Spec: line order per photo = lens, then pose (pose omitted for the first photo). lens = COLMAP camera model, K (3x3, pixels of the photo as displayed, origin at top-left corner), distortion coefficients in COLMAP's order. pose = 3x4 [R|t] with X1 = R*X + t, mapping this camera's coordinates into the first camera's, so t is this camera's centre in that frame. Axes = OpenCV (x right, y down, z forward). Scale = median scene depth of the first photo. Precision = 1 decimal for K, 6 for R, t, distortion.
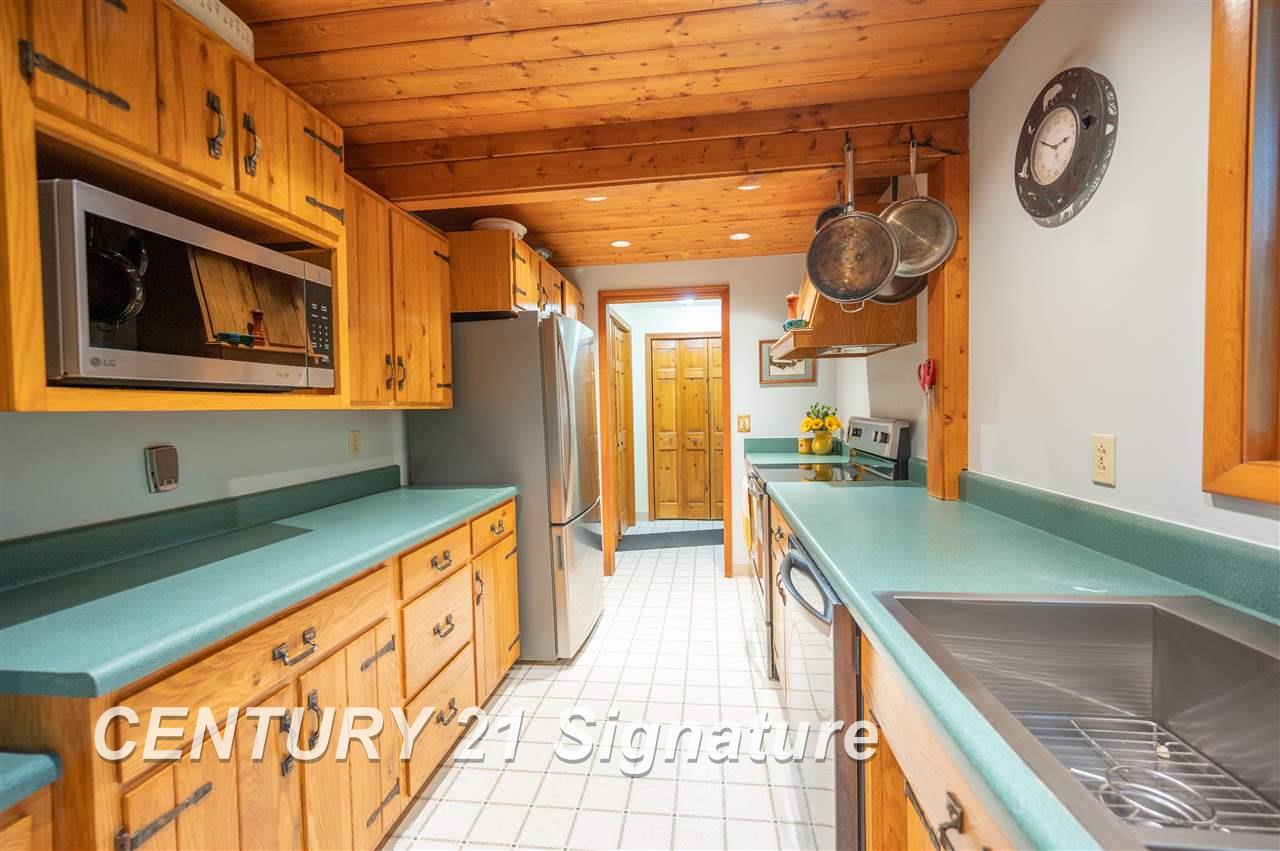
lens RADIAL K [[509.4, 0, 645.8], [0, 509.4, 422.5], [0, 0, 1]] dist [0.000240, -0.000320]
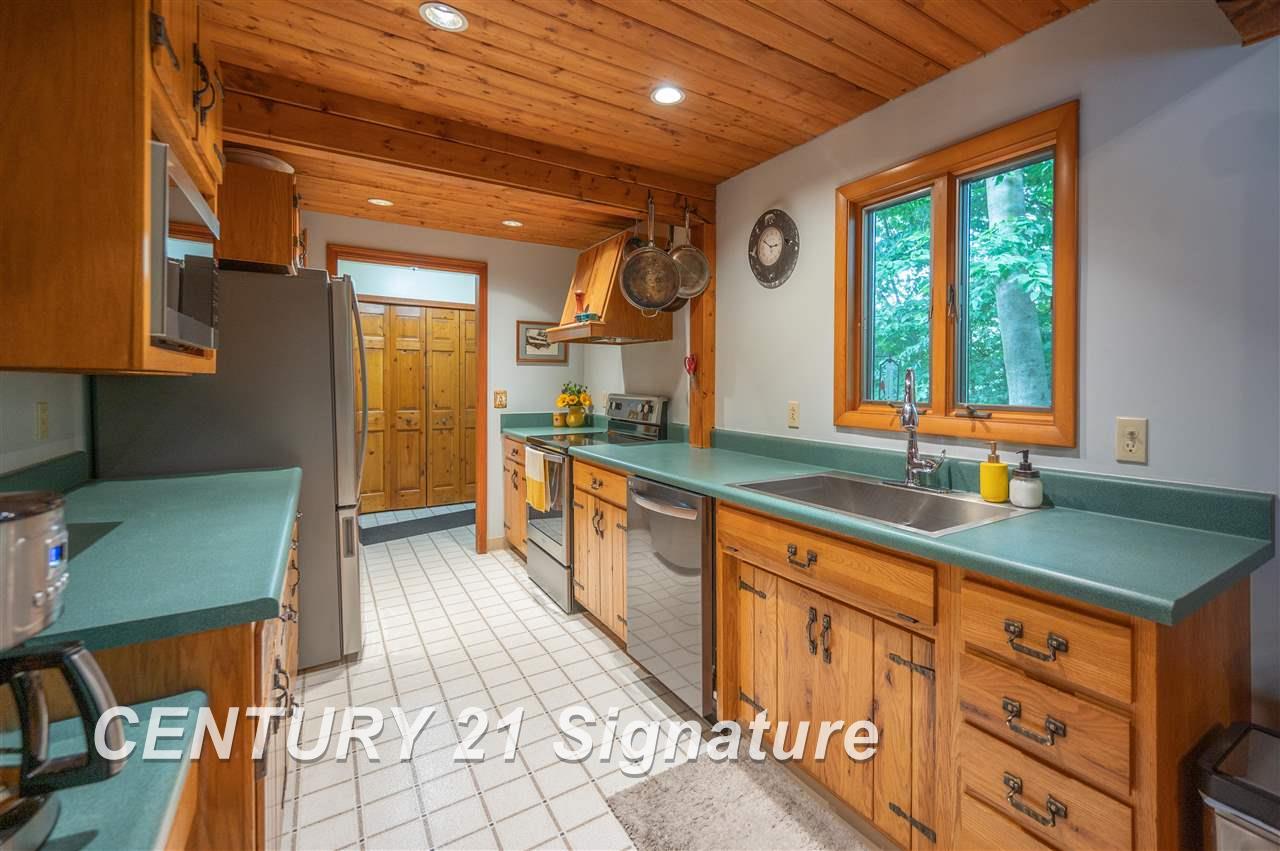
lens RADIAL K [[559.1, 0, 707.8], [0, 559.1, 384.5], [0, 0, 1]] dist [-0.001224, -0.000167]
pose [[0.752701, 0.023452, 0.657945, -0.351568], [-0.001550, 0.999426, -0.033850, 0.013932], [-0.658361, 0.024459, 0.752305, -0.184274]]
